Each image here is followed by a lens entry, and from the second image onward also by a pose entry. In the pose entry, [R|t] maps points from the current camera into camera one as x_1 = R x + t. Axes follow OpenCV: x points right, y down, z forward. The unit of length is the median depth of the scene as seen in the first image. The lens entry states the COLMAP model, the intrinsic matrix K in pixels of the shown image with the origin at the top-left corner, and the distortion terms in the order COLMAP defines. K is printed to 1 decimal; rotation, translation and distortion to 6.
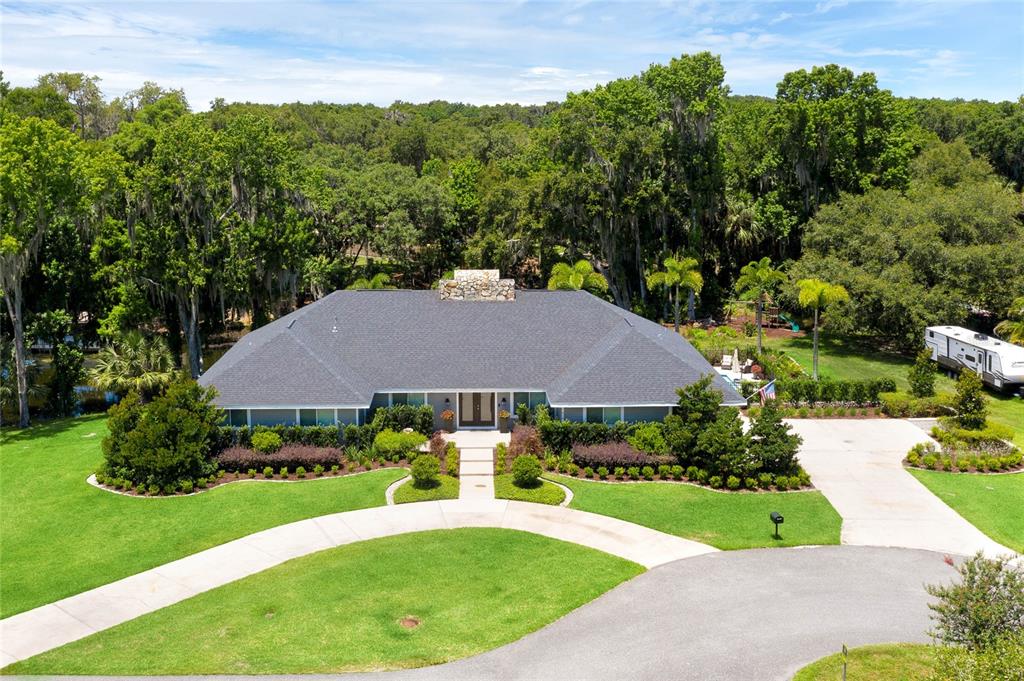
lens RADIAL K [[1023.2, 0, 512.0], [0, 1023.2, 340.5], [0, 0, 1]] dist [-0.026608, 0.017595]
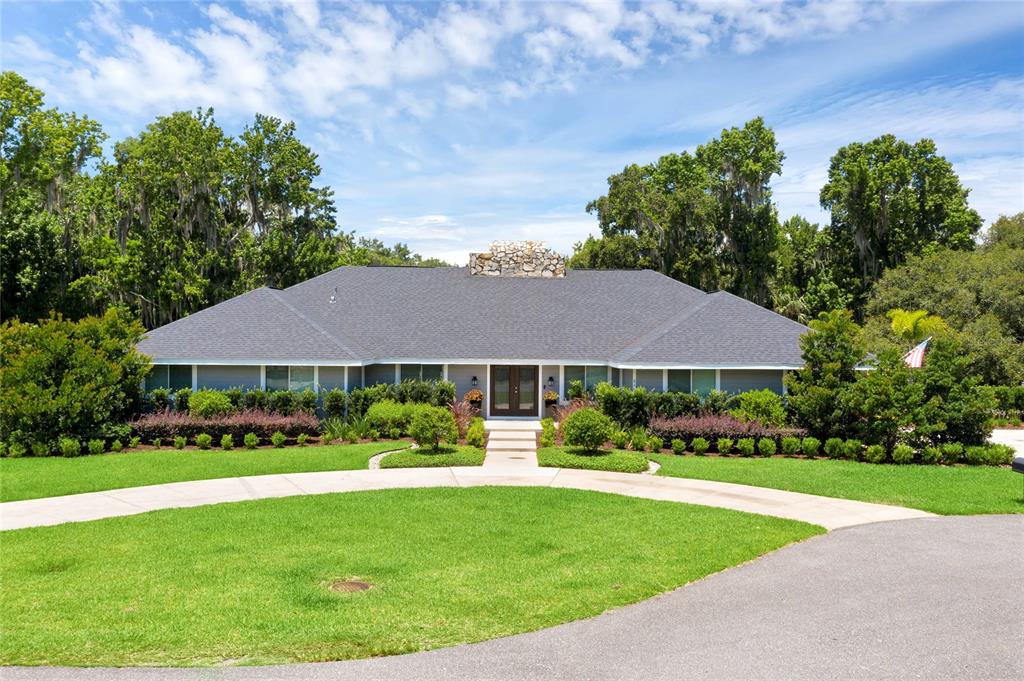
lens RADIAL K [[830.7, 0, 540.9], [0, 830.7, 413.1], [0, 0, 1]] dist [-0.017691, -0.007271]
pose [[0.999891, 0.010410, -0.010506, -0.009601], [-0.011665, 0.991768, -0.127519, 0.174947], [0.009092, 0.127628, 0.991780, 0.447911]]
